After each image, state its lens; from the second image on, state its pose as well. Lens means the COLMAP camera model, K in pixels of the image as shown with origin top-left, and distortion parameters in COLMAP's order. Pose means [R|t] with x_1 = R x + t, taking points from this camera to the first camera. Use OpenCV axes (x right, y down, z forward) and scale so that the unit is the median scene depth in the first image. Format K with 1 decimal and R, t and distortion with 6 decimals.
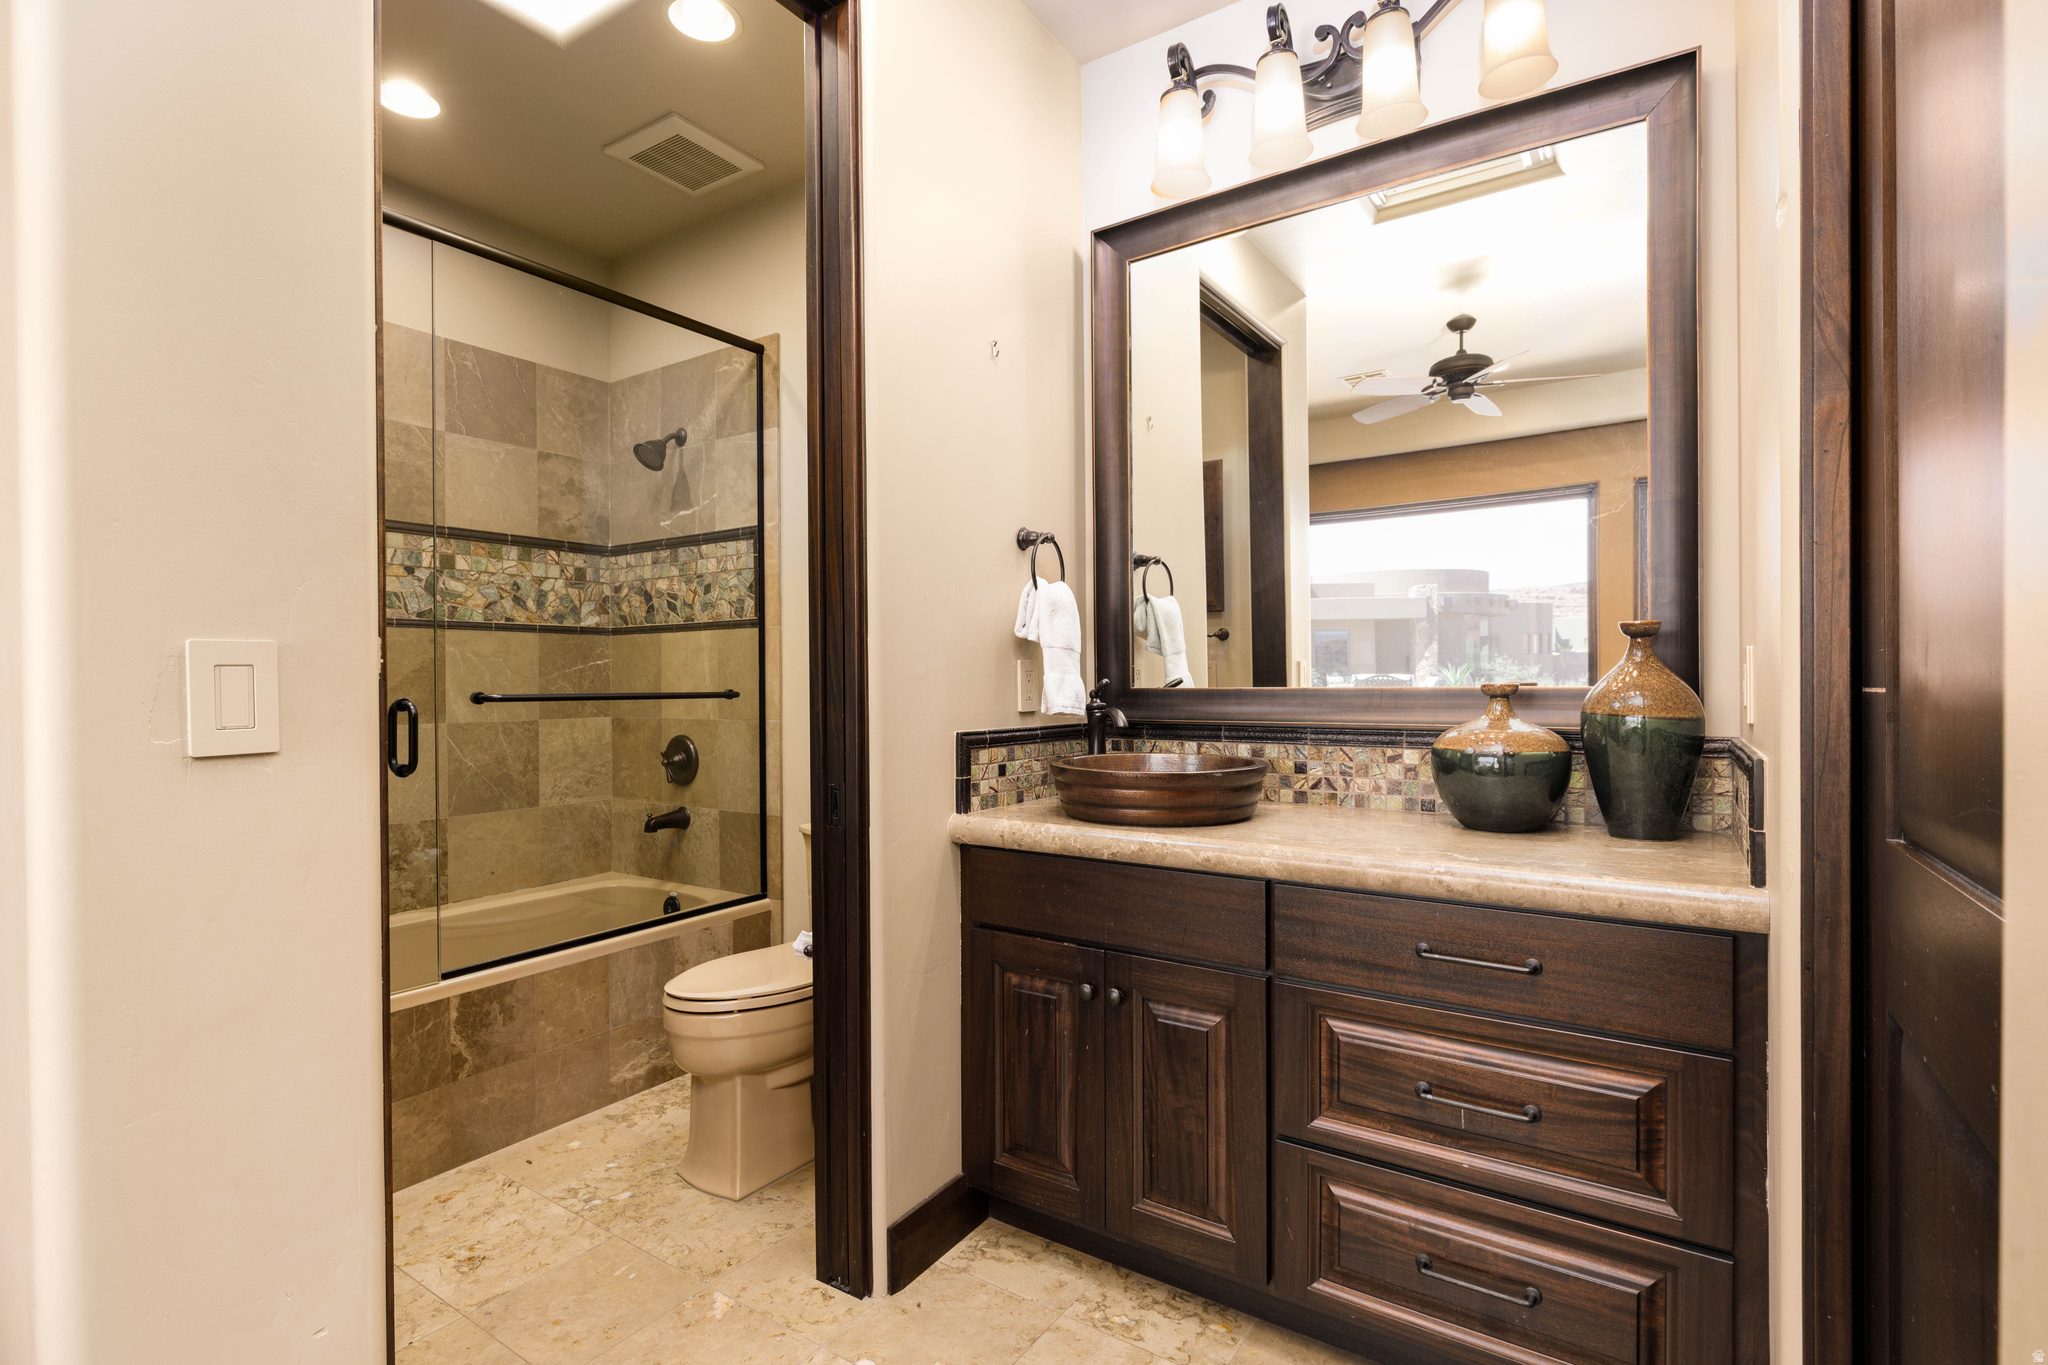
lens RADIAL K [[953.8, 0, 1026.2], [0, 953.8, 685.2], [0, 0, 1]] dist [-0.000625, -0.001801]
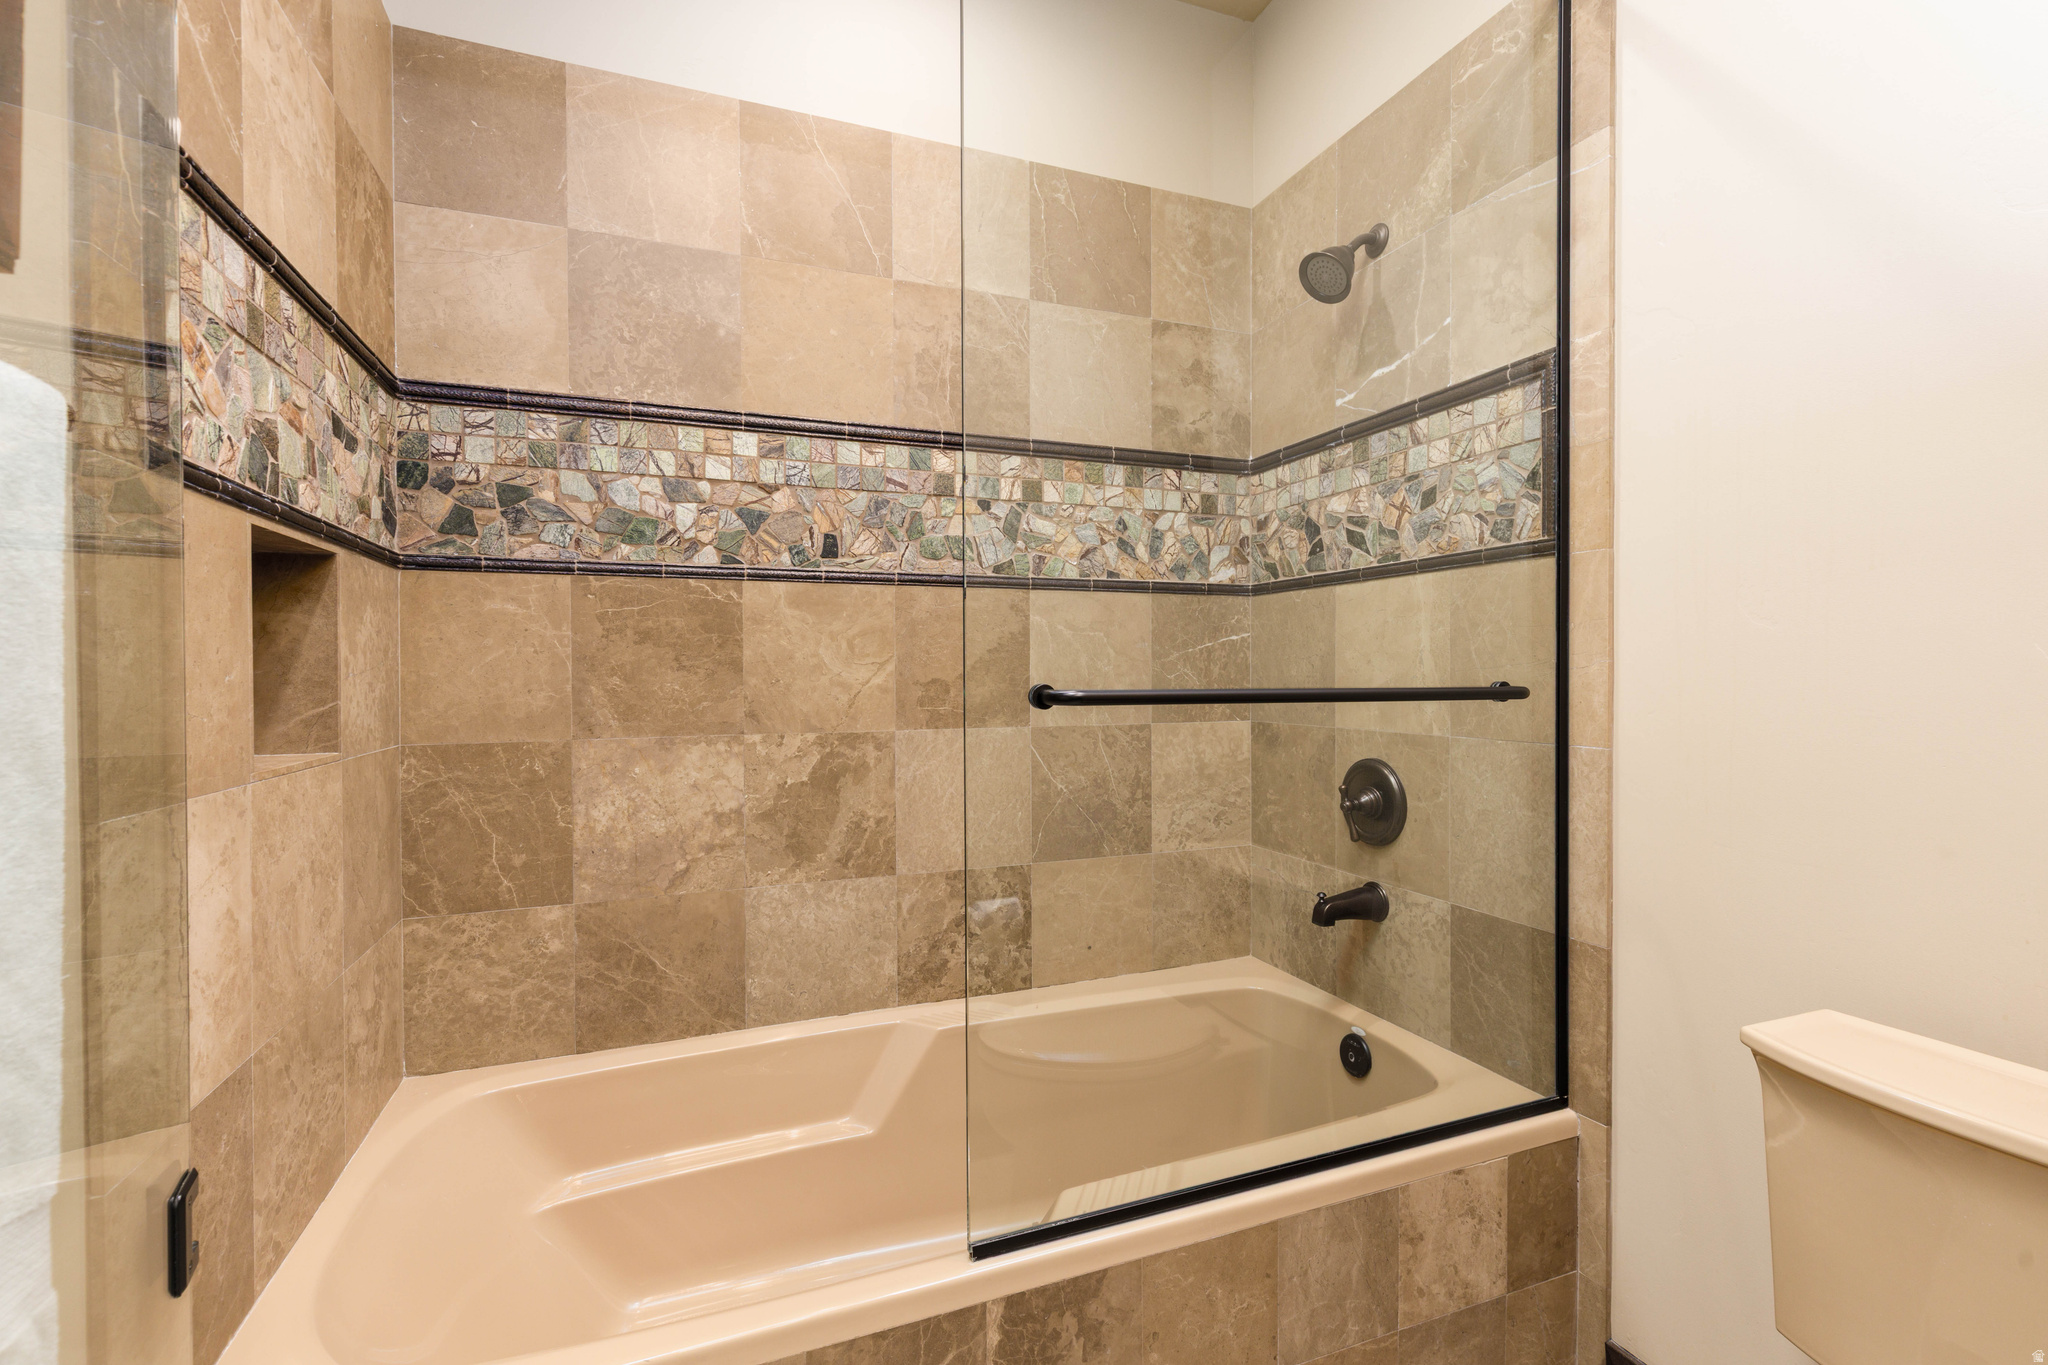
lens RADIAL K [[899.0, 0, 1024.3], [0, 899.0, 679.6], [0, 0, 1]] dist [0.000201, -0.000509]
pose [[0.817882, 0.008090, -0.575330, -0.225078], [-0.004114, 0.999958, 0.008212, 0.000595], [0.575372, -0.004350, 0.817880, 0.439954]]
